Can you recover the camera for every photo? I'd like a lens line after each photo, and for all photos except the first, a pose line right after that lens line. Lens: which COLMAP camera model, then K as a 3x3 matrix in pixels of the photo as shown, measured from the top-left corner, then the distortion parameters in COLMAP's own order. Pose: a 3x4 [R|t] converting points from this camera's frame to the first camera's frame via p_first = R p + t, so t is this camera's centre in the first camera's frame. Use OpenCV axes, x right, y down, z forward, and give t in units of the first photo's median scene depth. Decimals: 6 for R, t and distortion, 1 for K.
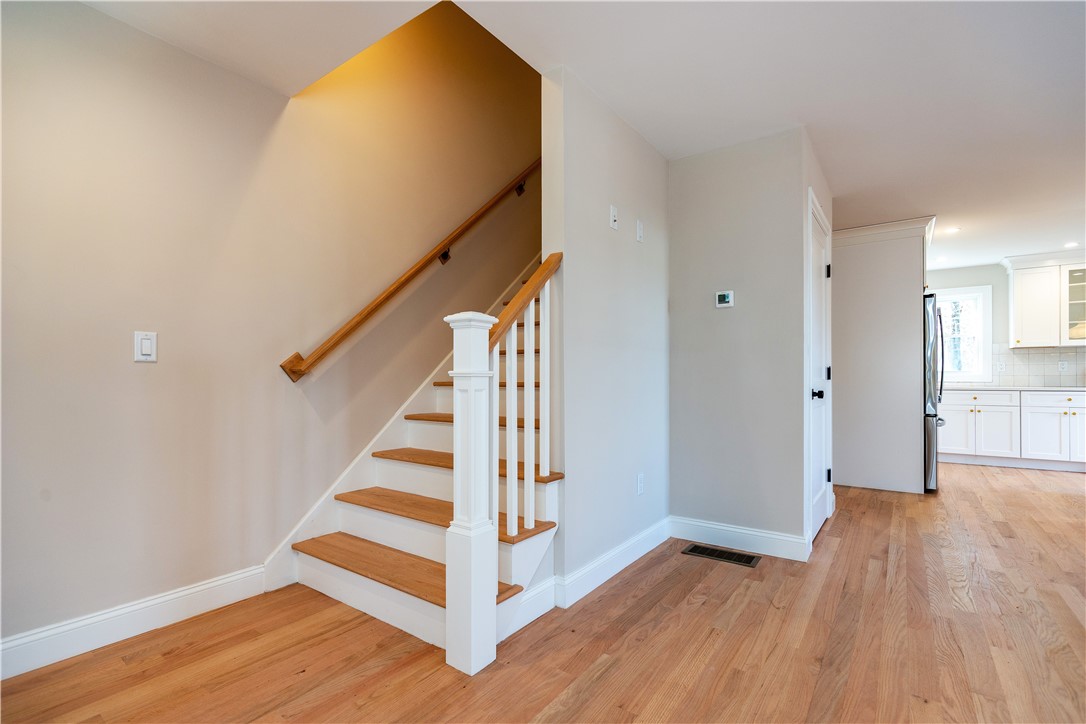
lens RADIAL K [[494.4, 0, 541.0], [0, 494.4, 377.4], [0, 0, 1]] dist [-0.002162, -0.000184]
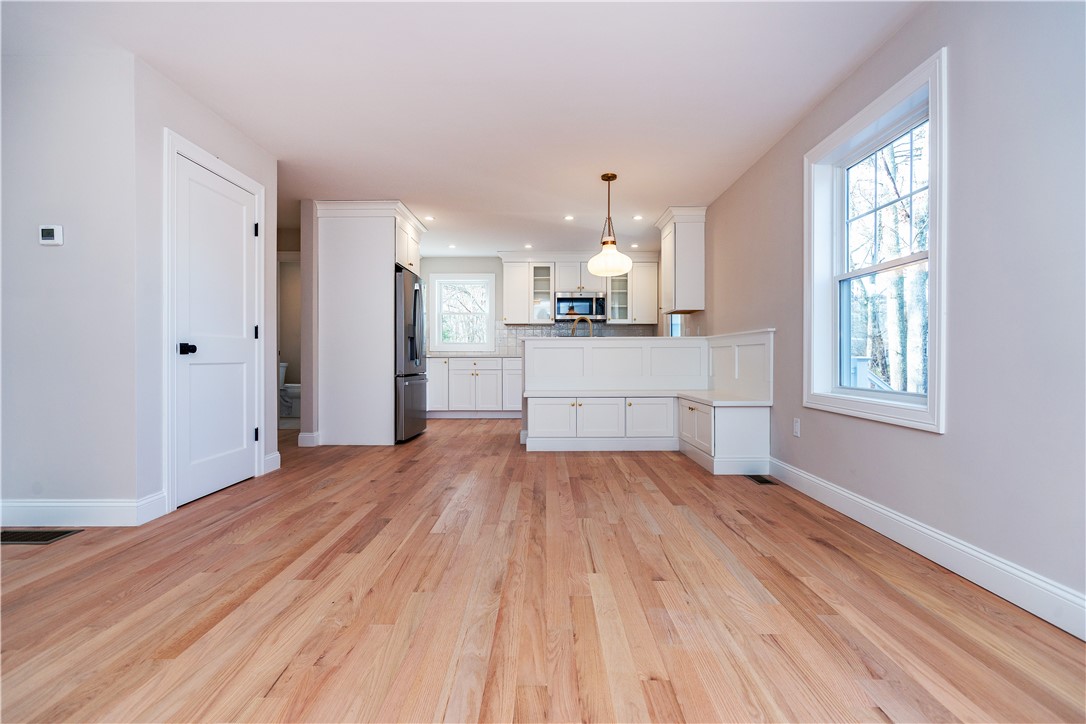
lens RADIAL K [[499.8, 0, 541.2], [0, 499.8, 359.2], [0, 0, 1]] dist [-0.002647, 0.000190]
pose [[0.811758, 0.001055, 0.583993, 0.591110], [-0.003442, 0.999990, 0.002977, 0.053121], [-0.583984, -0.004426, 0.811753, -0.199020]]
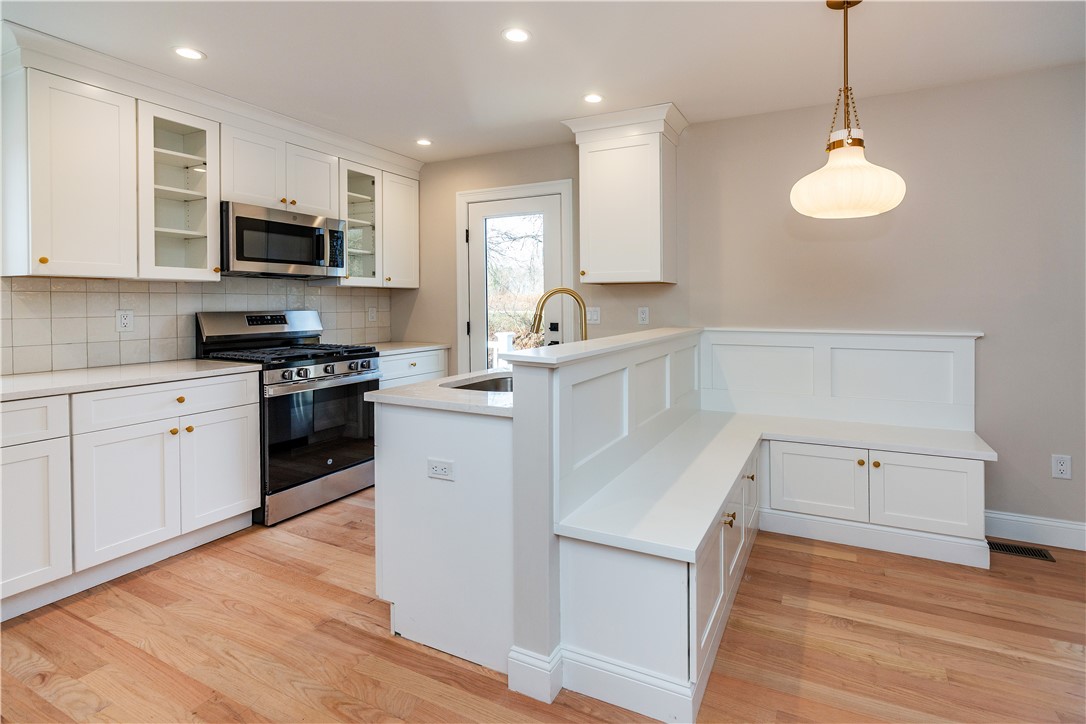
lens RADIAL K [[511.0, 0, 595.6], [0, 511.0, 308.9], [0, 0, 1]] dist [0.003332, 0.000374]
pose [[-0.197822, -0.004720, 0.980227, 1.008000], [0.004823, 0.999972, 0.005788, -0.071816], [-0.980226, 0.005872, -0.197794, 1.346753]]
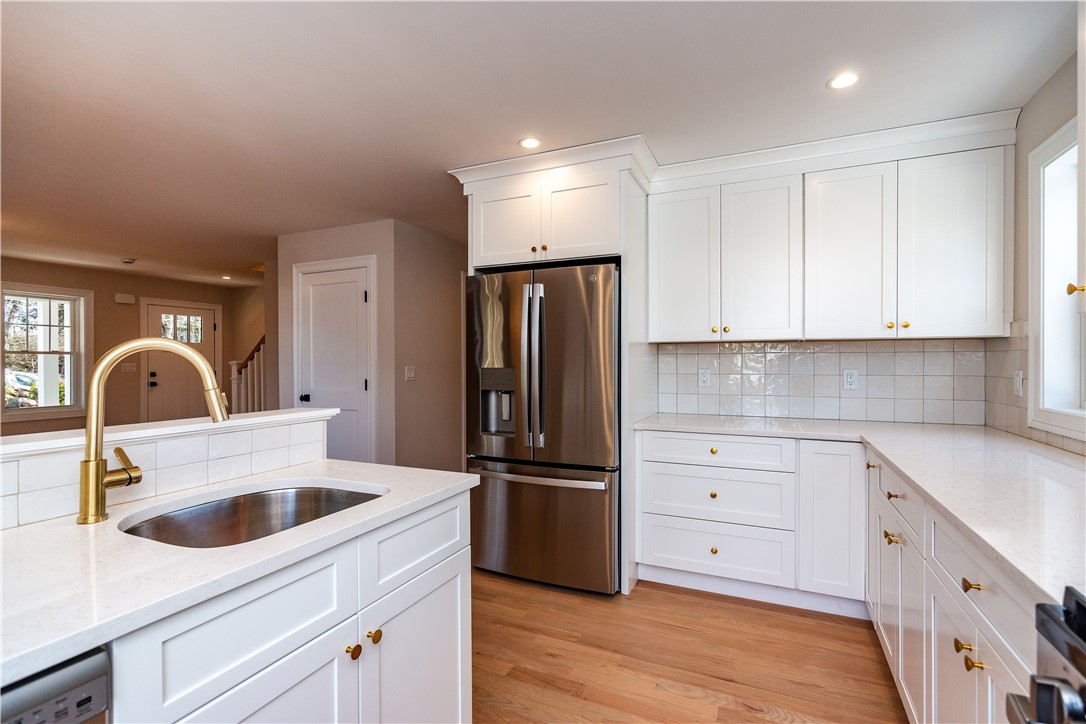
lens RADIAL K [[503.6, 0, 558.9], [0, 503.6, 358.4], [0, 0, 1]] dist [-0.004018, 0.000534]
pose [[0.217982, 0.001193, -0.975952, 2.282034], [-0.001196, 0.999999, 0.000955, -0.096927], [0.975952, 0.000960, 0.217983, 1.471647]]
